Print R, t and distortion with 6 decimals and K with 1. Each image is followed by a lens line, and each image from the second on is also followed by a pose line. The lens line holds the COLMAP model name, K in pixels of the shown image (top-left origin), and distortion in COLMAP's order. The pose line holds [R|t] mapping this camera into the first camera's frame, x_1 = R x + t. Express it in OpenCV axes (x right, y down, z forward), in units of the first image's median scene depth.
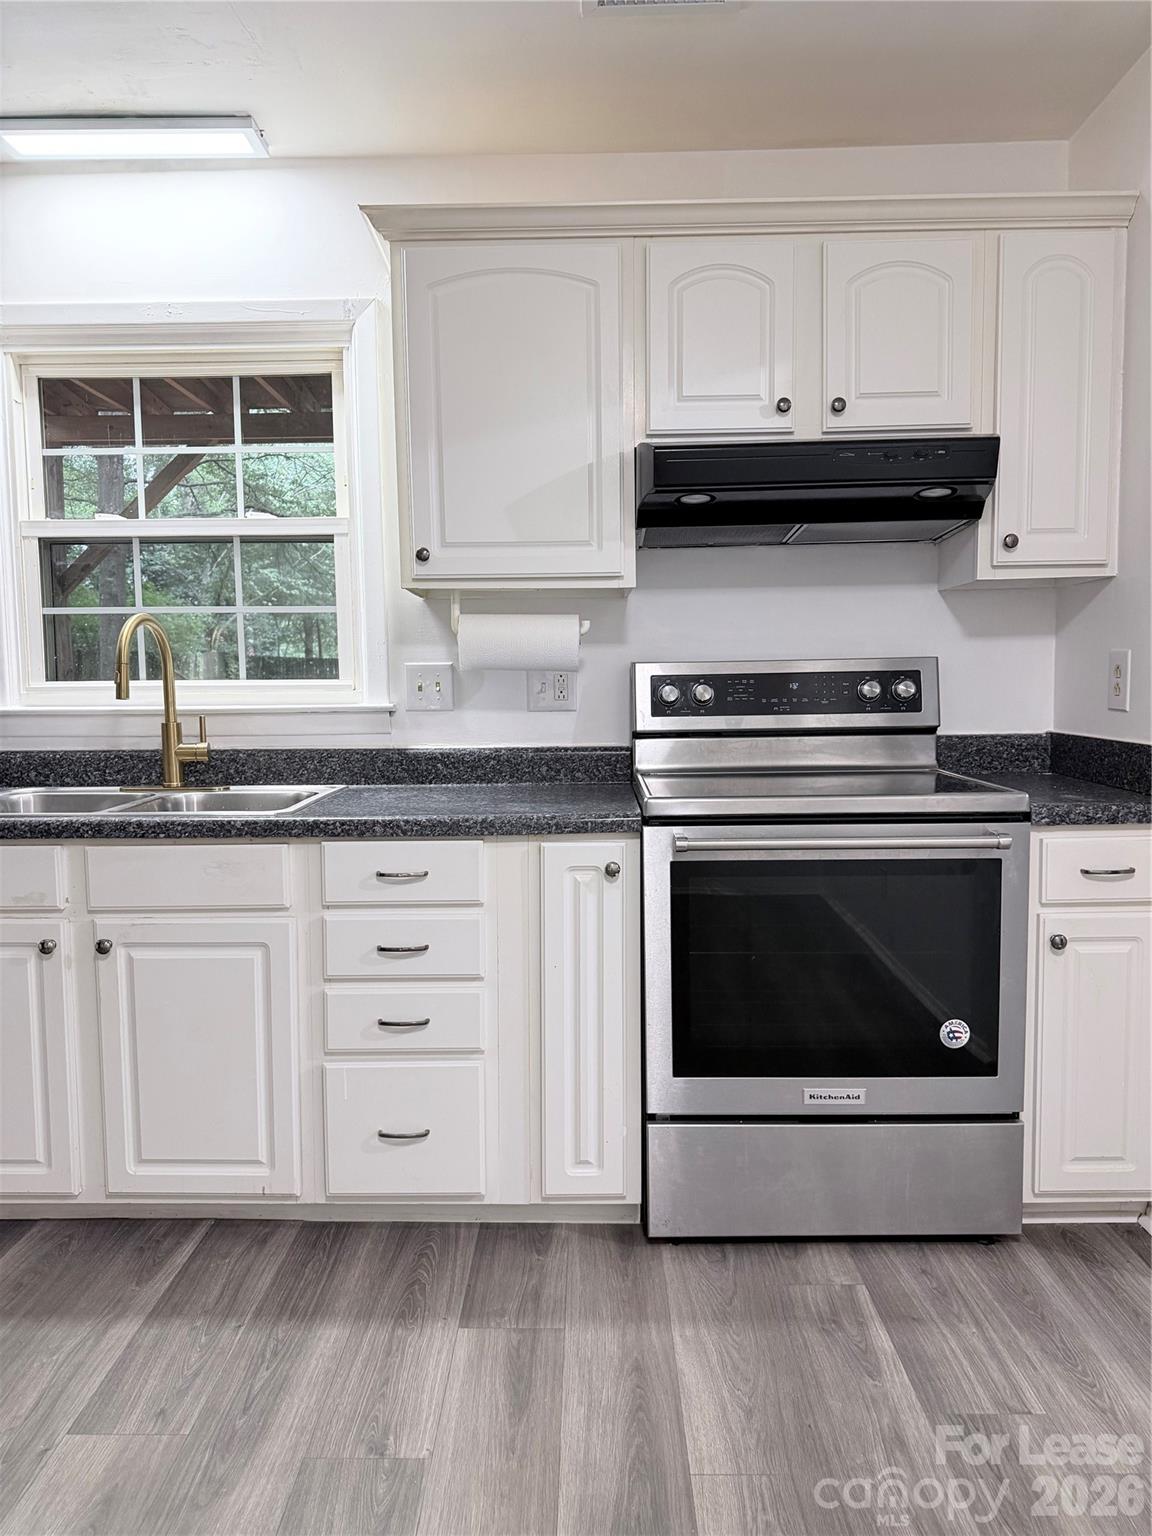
lens RADIAL K [[1092.2, 0, 574.6], [0, 1092.2, 760.3], [0, 0, 1]] dist [0.053493, -0.080194]
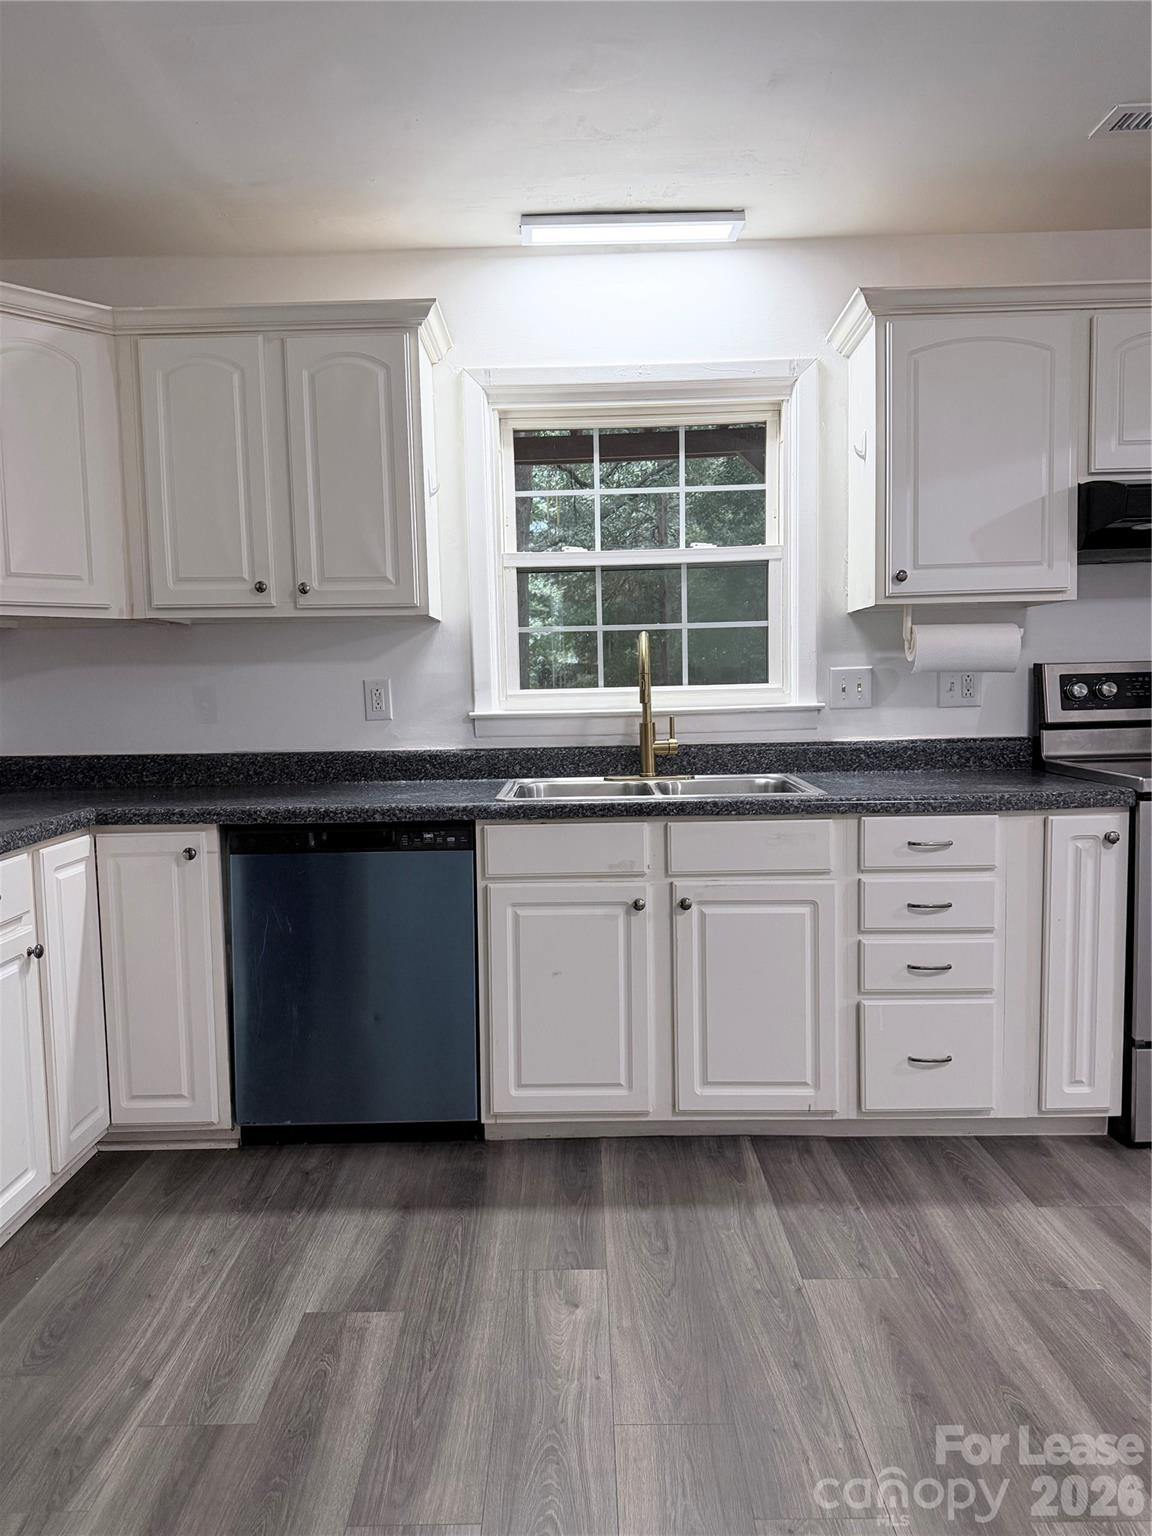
lens RADIAL K [[1092.2, 0, 564.7], [0, 1092.2, 754.9], [0, 0, 1]] dist [0.053493, -0.080194]
pose [[0.999889, -0.014088, -0.004819, -0.520985], [0.014061, 0.999885, -0.005593, 0.007420], [0.004897, 0.005524, 0.999973, -0.199930]]
